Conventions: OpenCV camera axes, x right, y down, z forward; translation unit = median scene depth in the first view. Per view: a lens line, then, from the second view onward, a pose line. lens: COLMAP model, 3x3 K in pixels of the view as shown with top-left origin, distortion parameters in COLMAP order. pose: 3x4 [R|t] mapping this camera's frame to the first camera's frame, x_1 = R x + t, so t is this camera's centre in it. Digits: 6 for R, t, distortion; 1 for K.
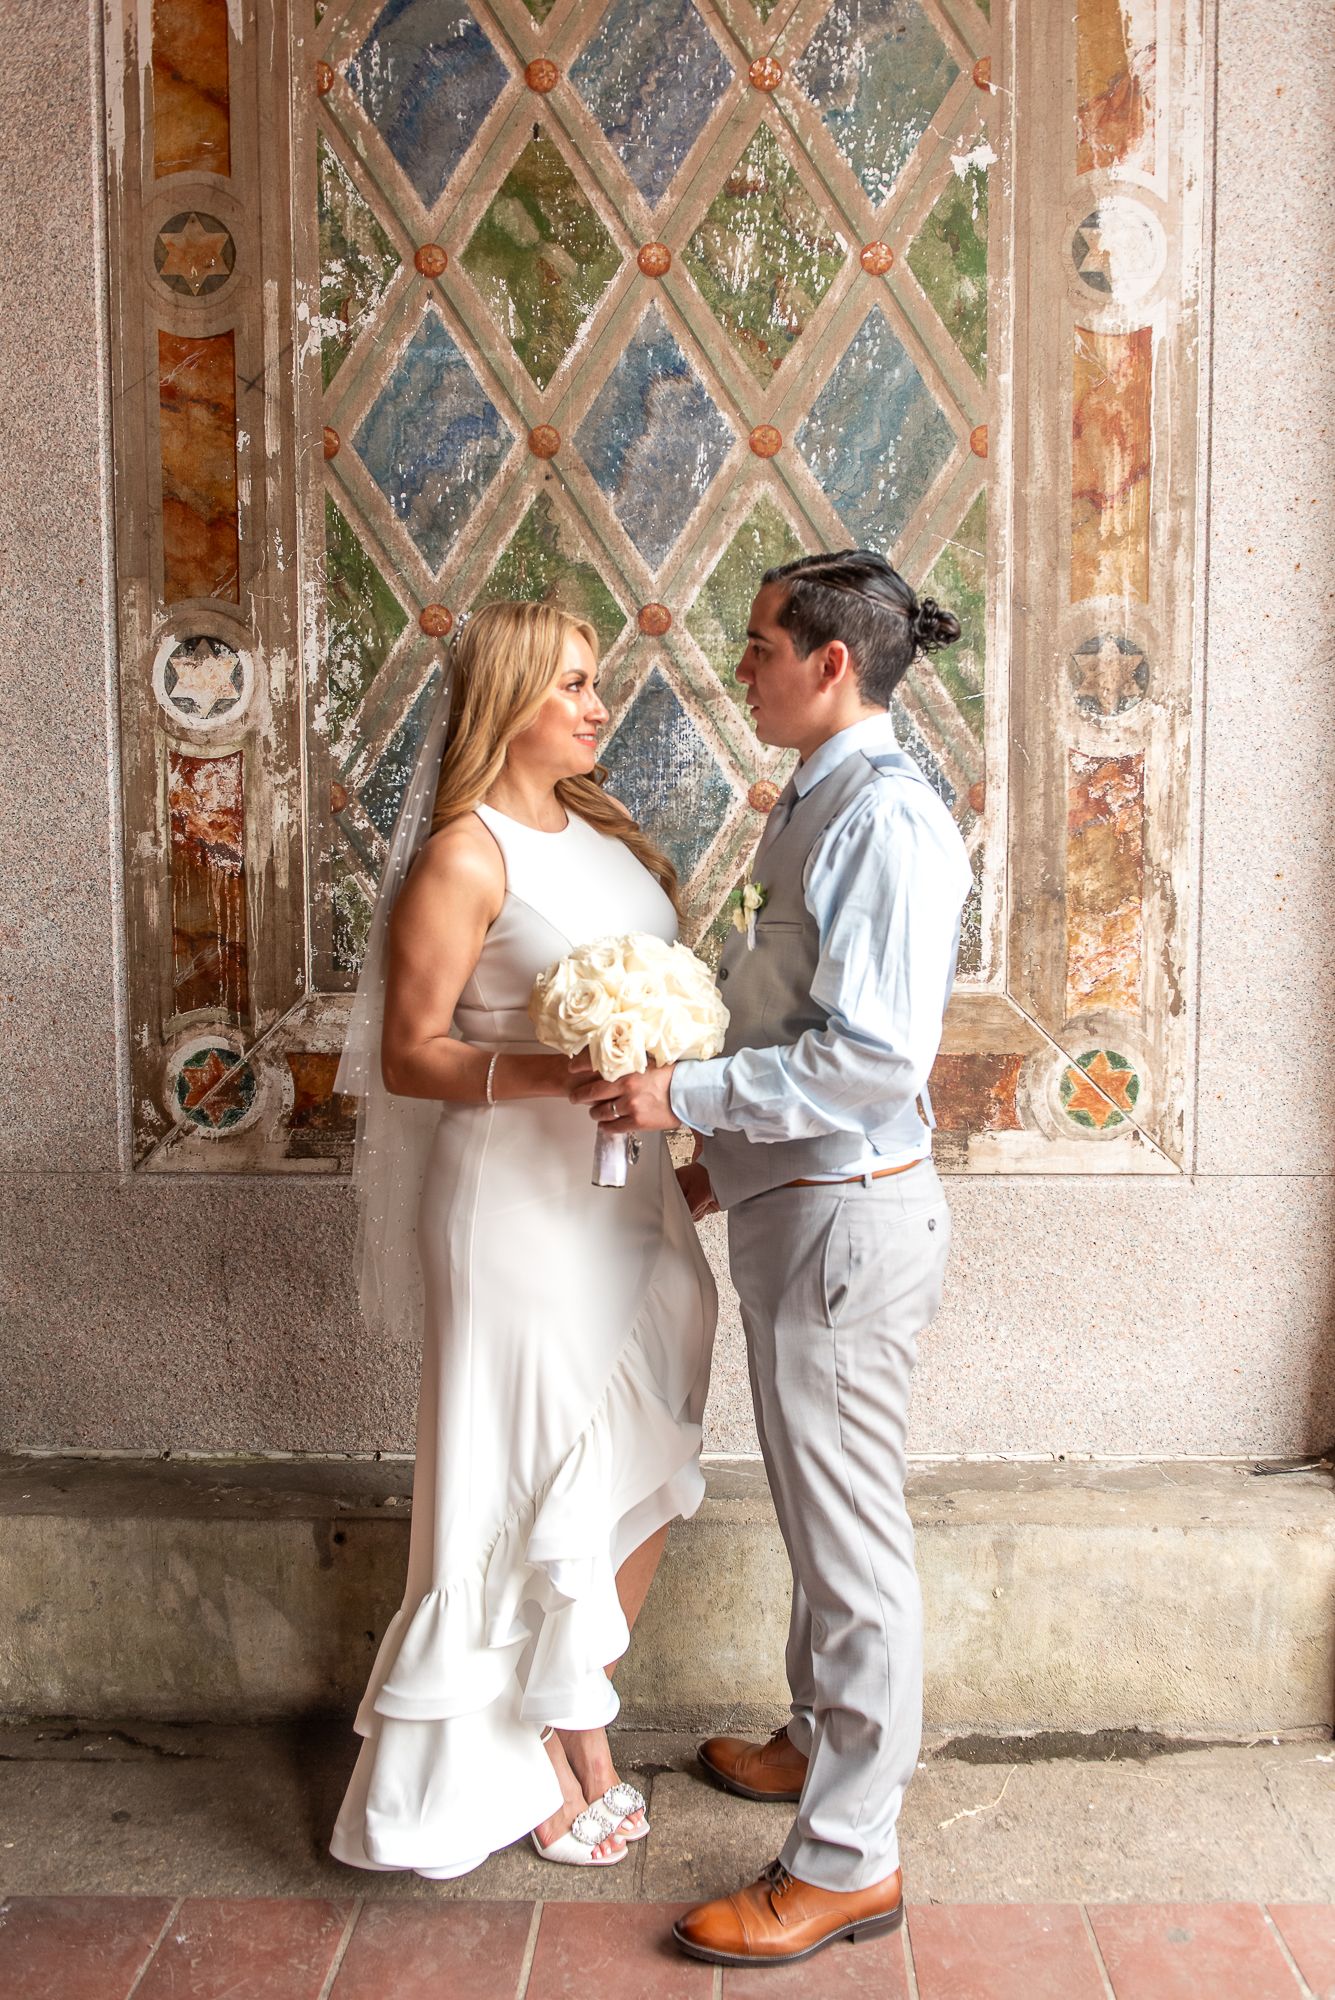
lens RADIAL K [[1892.1, 0, 722.3], [0, 1892.1, 992.4], [0, 0, 1]] dist [-0.034108, -0.003505]
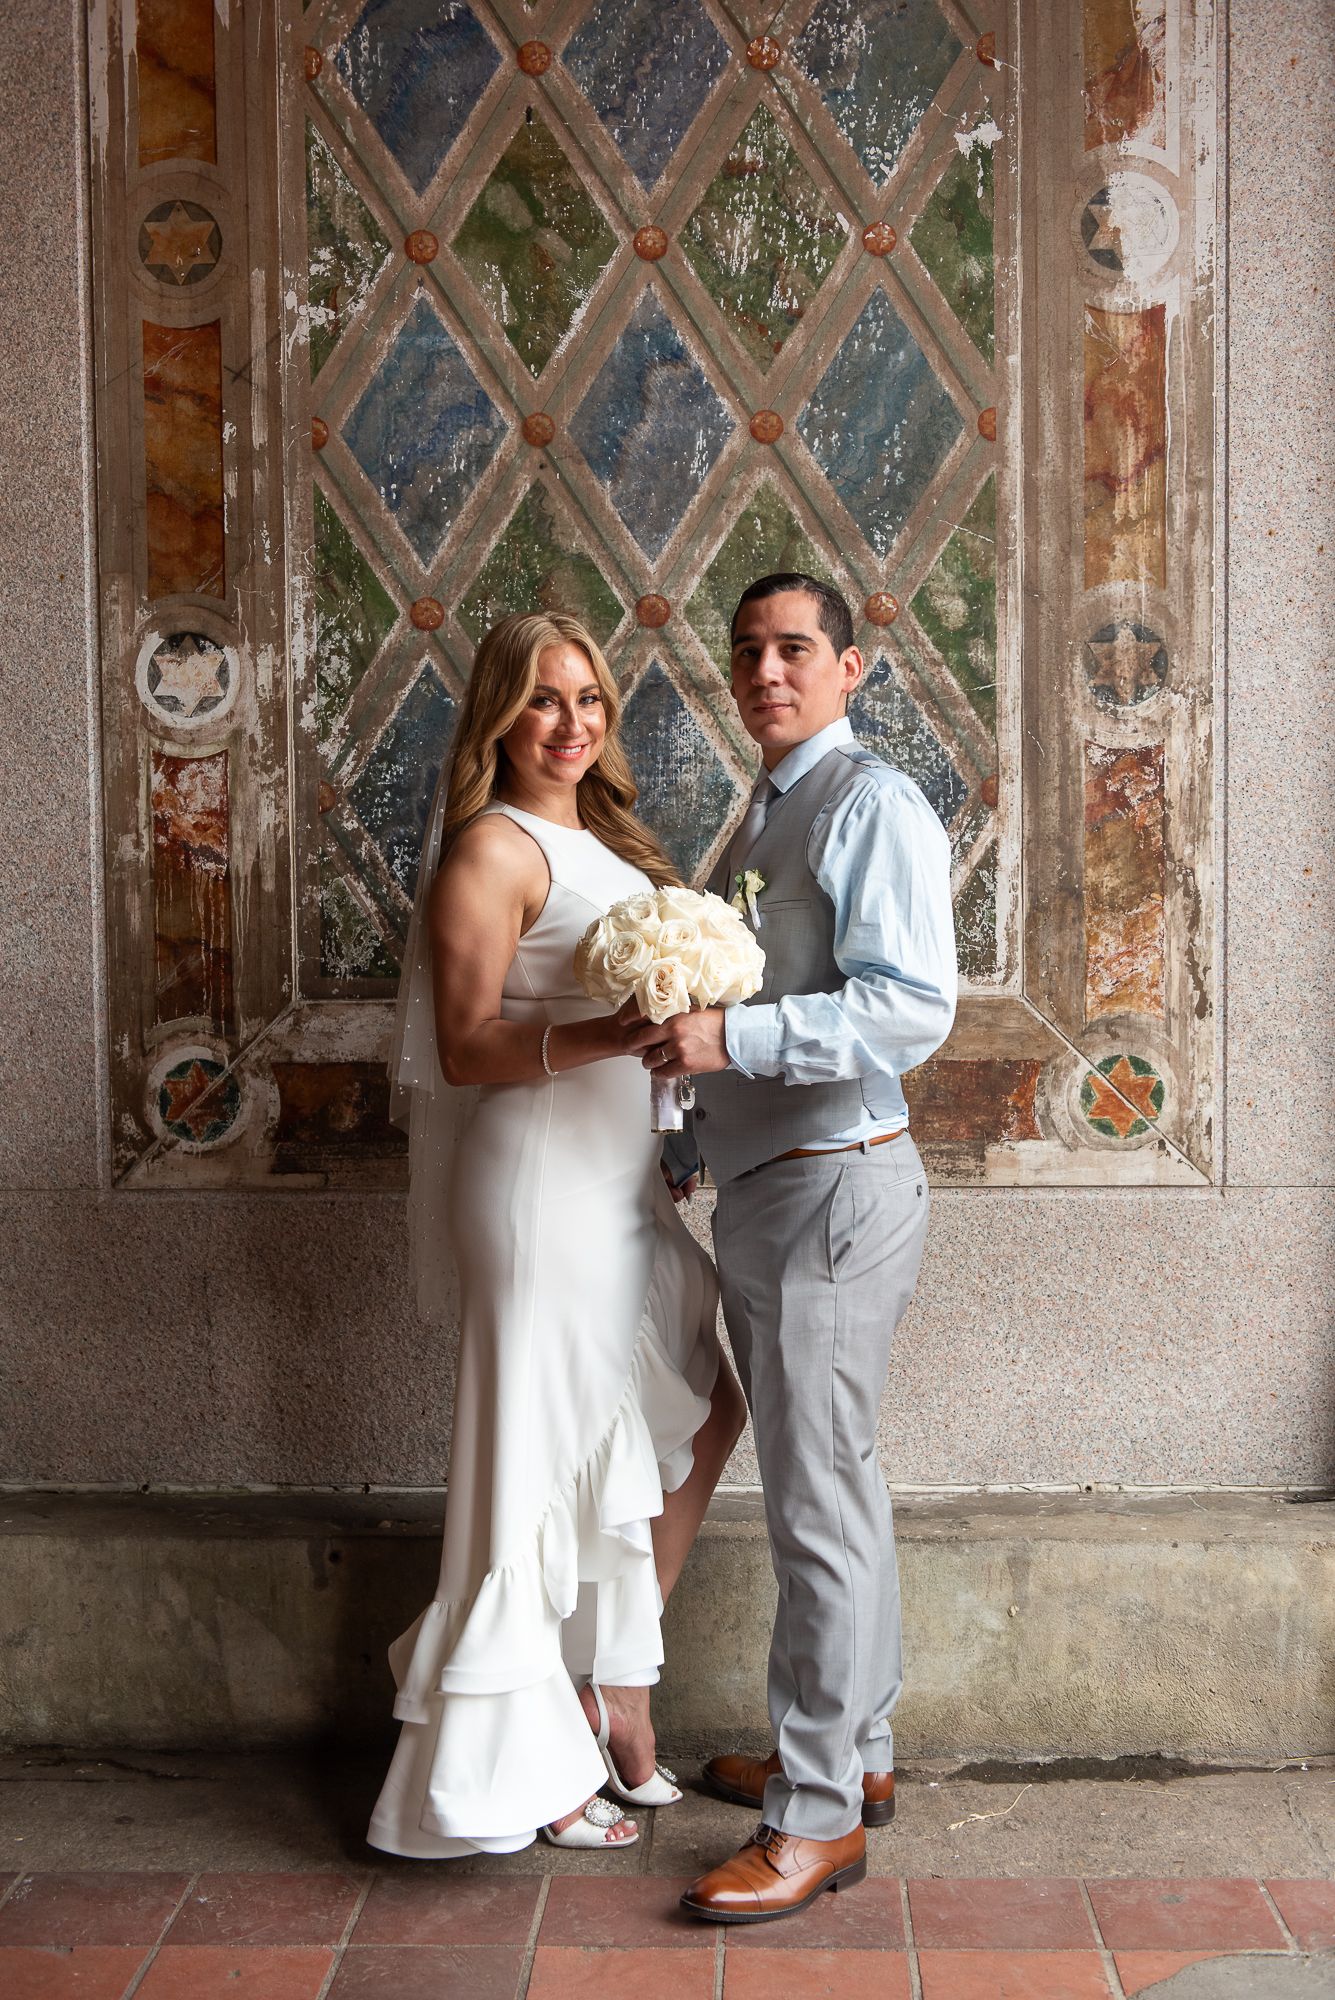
lens RADIAL K [[2566.7, 0, 667.5], [0, 2566.7, 1000.0], [0, 0, 1]] dist [-0.055345, 0.045288]
pose [[0.999554, -0.006265, -0.029211, 0.008585], [0.005632, 0.999749, -0.021702, 0.030223], [0.029340, 0.021528, 0.999338, -0.306441]]
